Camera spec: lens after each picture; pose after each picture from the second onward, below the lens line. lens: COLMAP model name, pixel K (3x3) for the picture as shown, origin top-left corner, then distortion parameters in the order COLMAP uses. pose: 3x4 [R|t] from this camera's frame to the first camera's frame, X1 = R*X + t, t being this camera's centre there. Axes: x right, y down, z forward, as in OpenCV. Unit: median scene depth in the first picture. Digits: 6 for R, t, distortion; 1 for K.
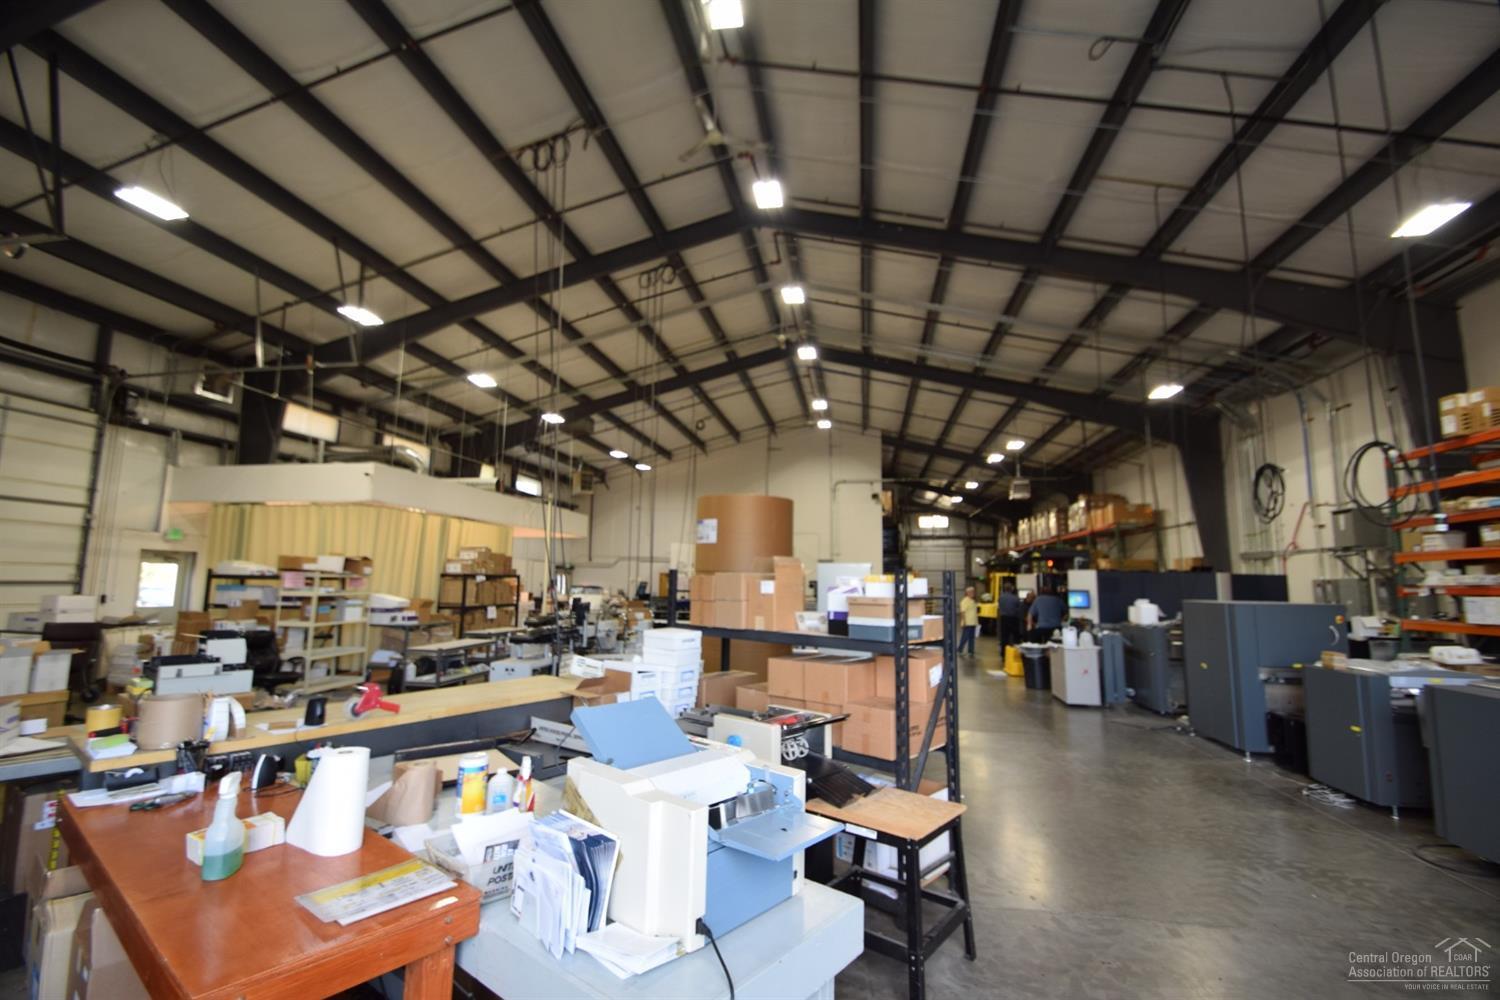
lens RADIAL K [[658.8, 0, 745.3], [0, 658.8, 498.8], [0, 0, 1]] dist [0.004847, -0.011055]
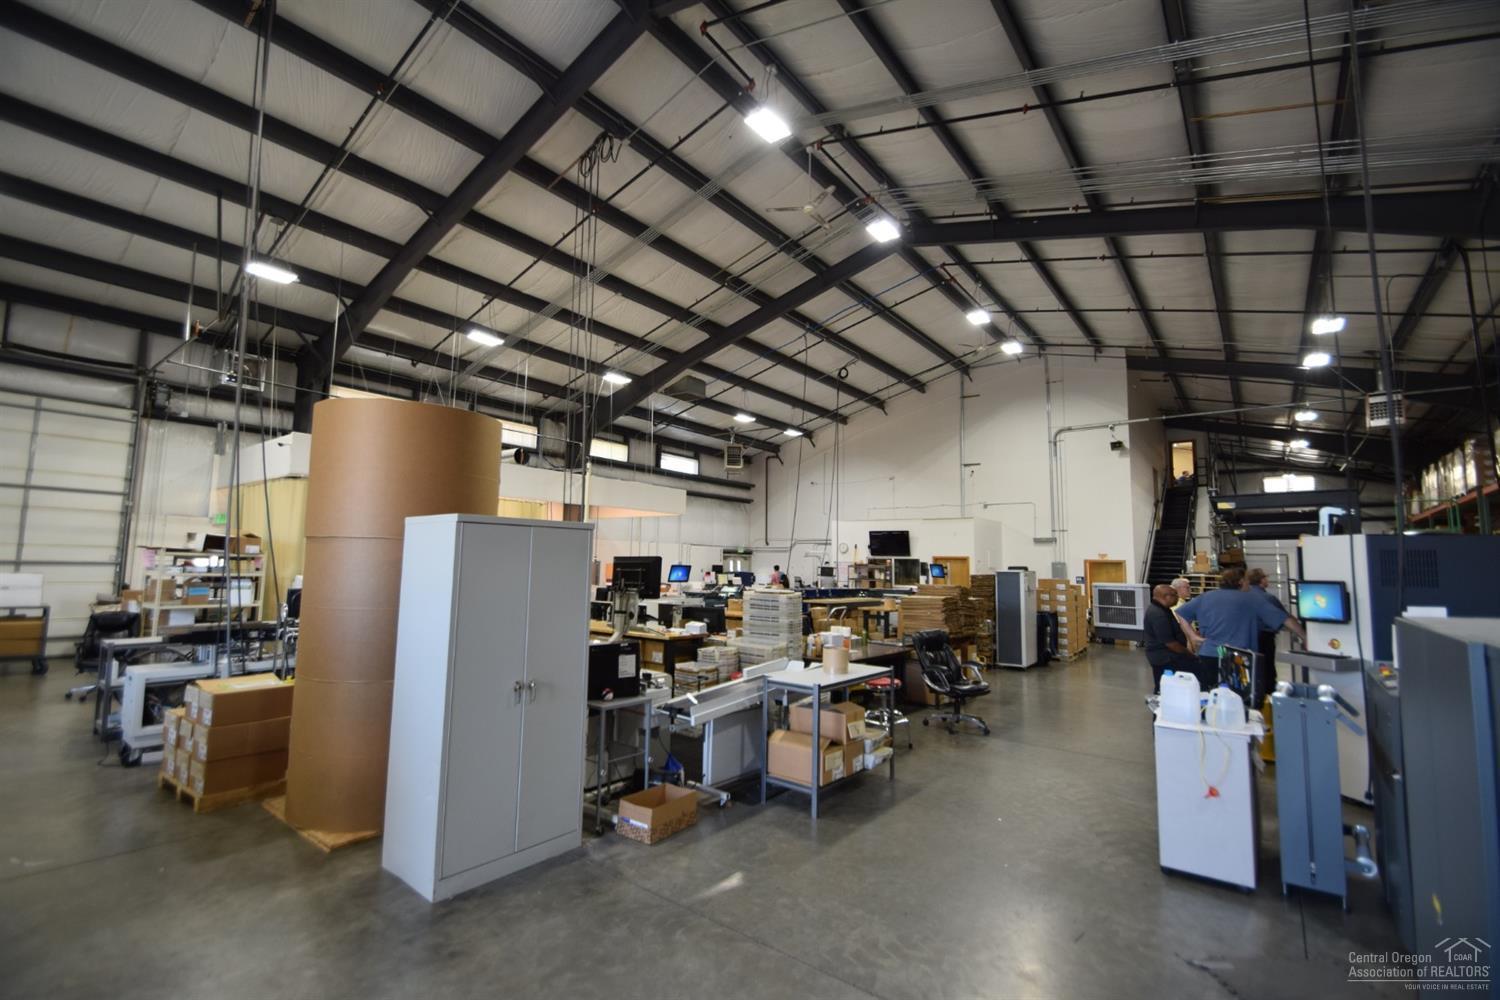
lens RADIAL K [[658.8, 0, 752.0], [0, 658.8, 506.3], [0, 0, 1]] dist [0.004847, -0.011055]
pose [[0.882369, -0.041017, -0.468768, 0.389723], [0.053562, 0.998474, 0.013454, 0.064752], [0.467501, -0.036979, 0.883219, 0.455517]]
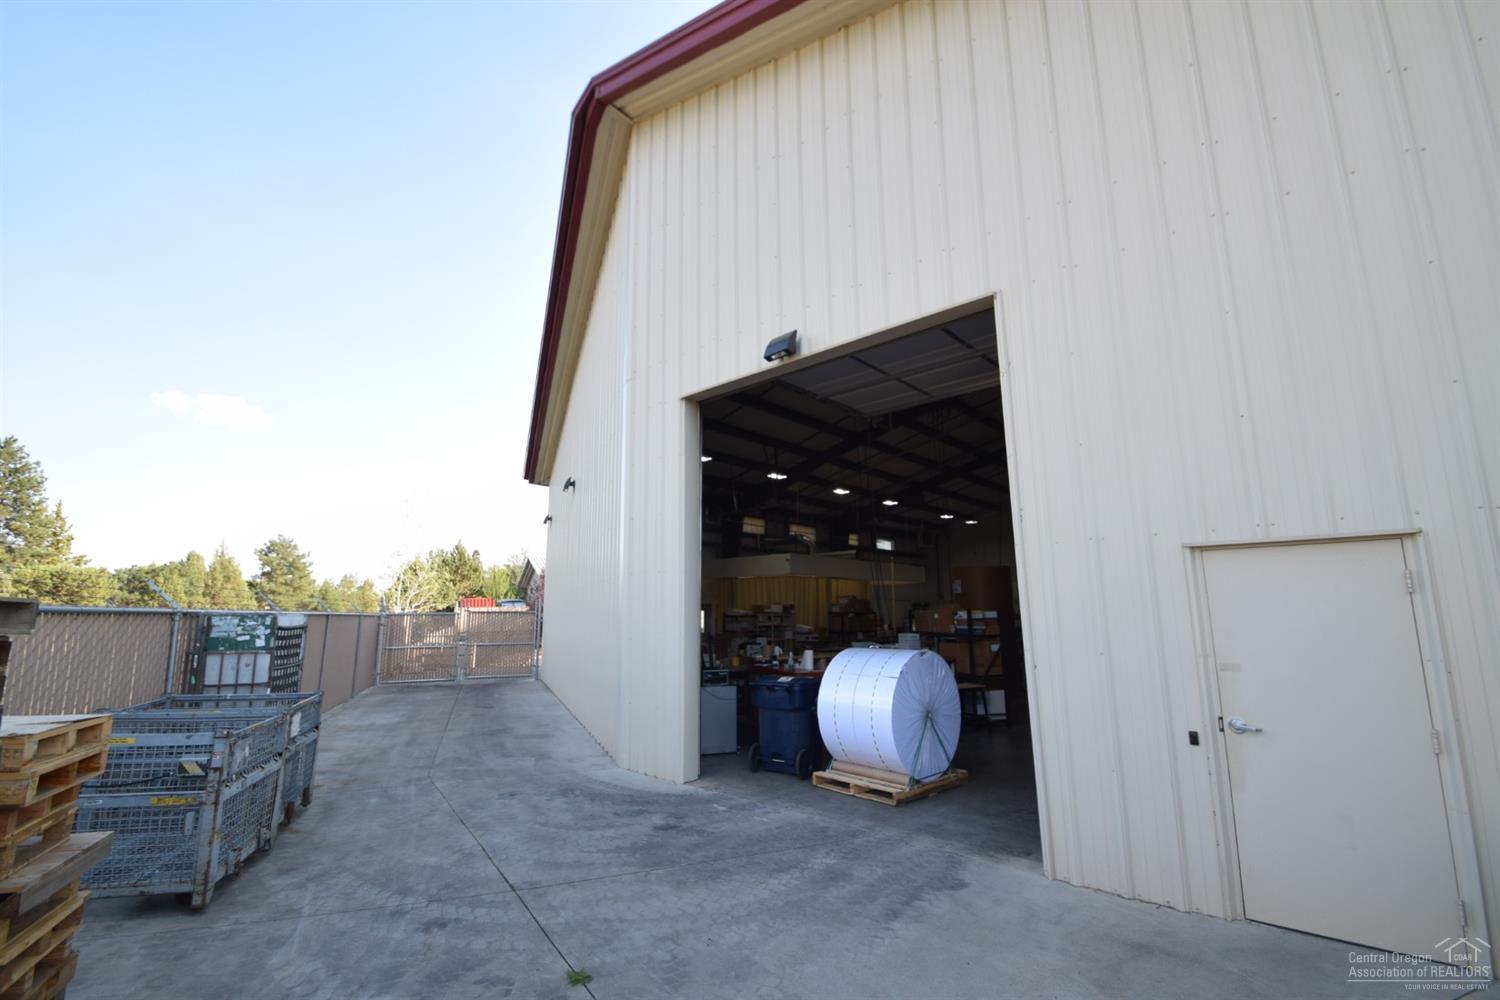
lens RADIAL K [[658.8, 0, 746.3], [0, 658.8, 504.7], [0, 0, 1]] dist [0.004847, -0.011055]
pose [[0.847126, -0.107528, -0.520400, 0.303433], [0.085348, 0.994131, -0.066480, -0.075442], [0.524494, 0.011902, 0.851331, -0.626860]]
